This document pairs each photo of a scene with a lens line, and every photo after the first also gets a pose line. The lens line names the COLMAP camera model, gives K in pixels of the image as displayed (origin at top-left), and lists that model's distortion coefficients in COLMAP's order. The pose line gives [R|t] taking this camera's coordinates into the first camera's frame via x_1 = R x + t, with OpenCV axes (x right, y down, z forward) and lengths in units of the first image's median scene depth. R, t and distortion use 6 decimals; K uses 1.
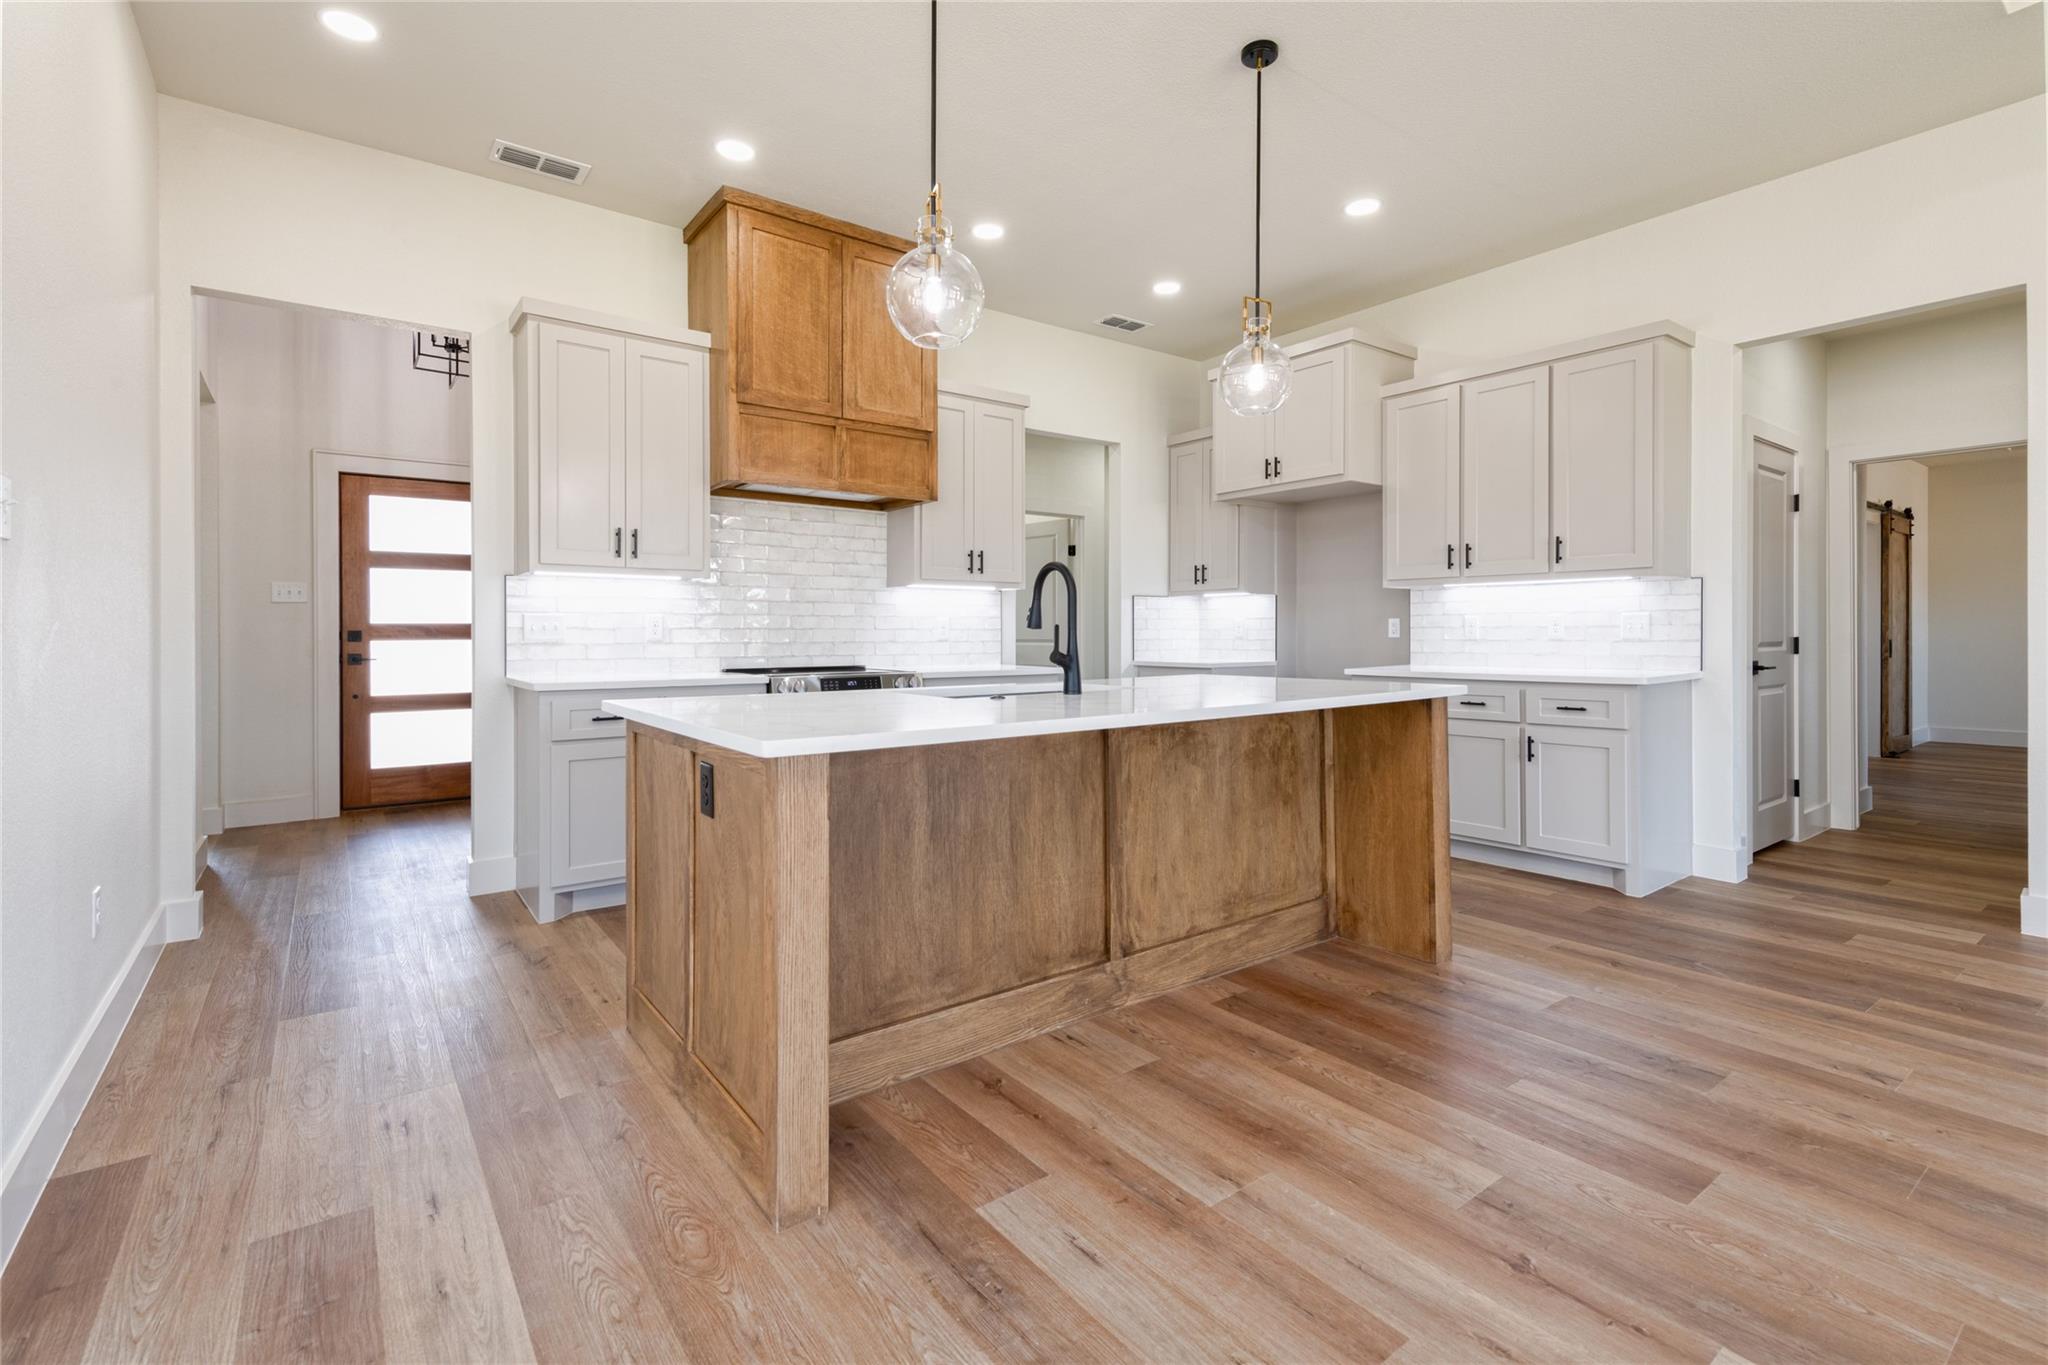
lens RADIAL K [[913.7, 0, 1008.1], [0, 913.7, 627.0], [0, 0, 1]] dist [0.022671, -0.004512]
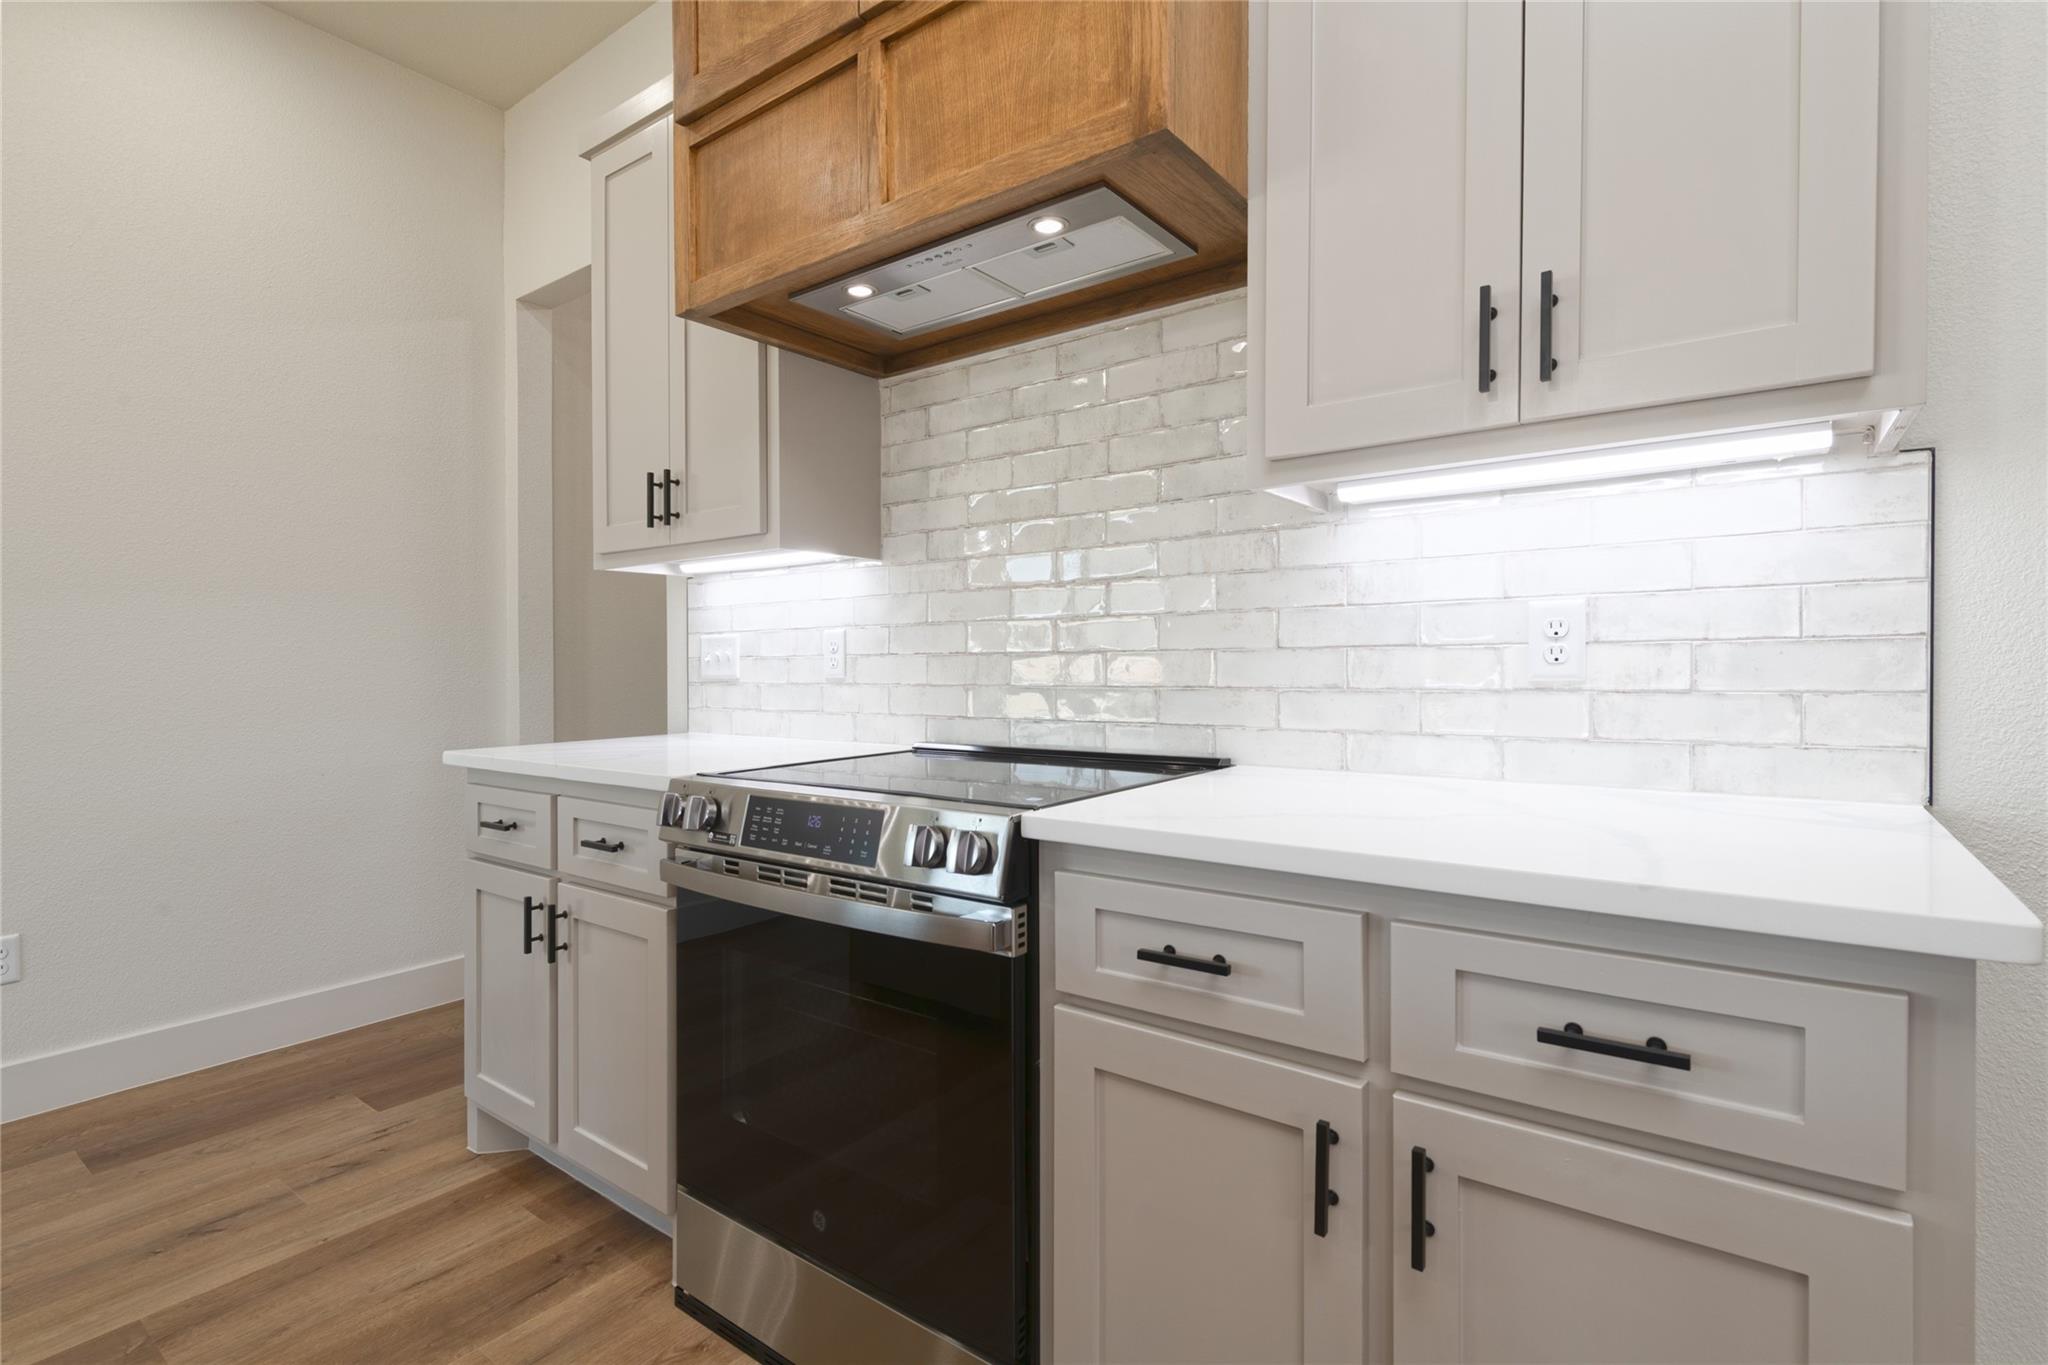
lens RADIAL K [[987.2, 0, 1061.8], [0, 987.2, 683.7], [0, 0, 1]] dist [0.022031, -0.003795]
pose [[0.291766, 0.009030, -0.956447, 0.253912], [0.006471, 0.999914, 0.011414, 0.016170], [0.956468, -0.009519, 0.291683, 1.271129]]
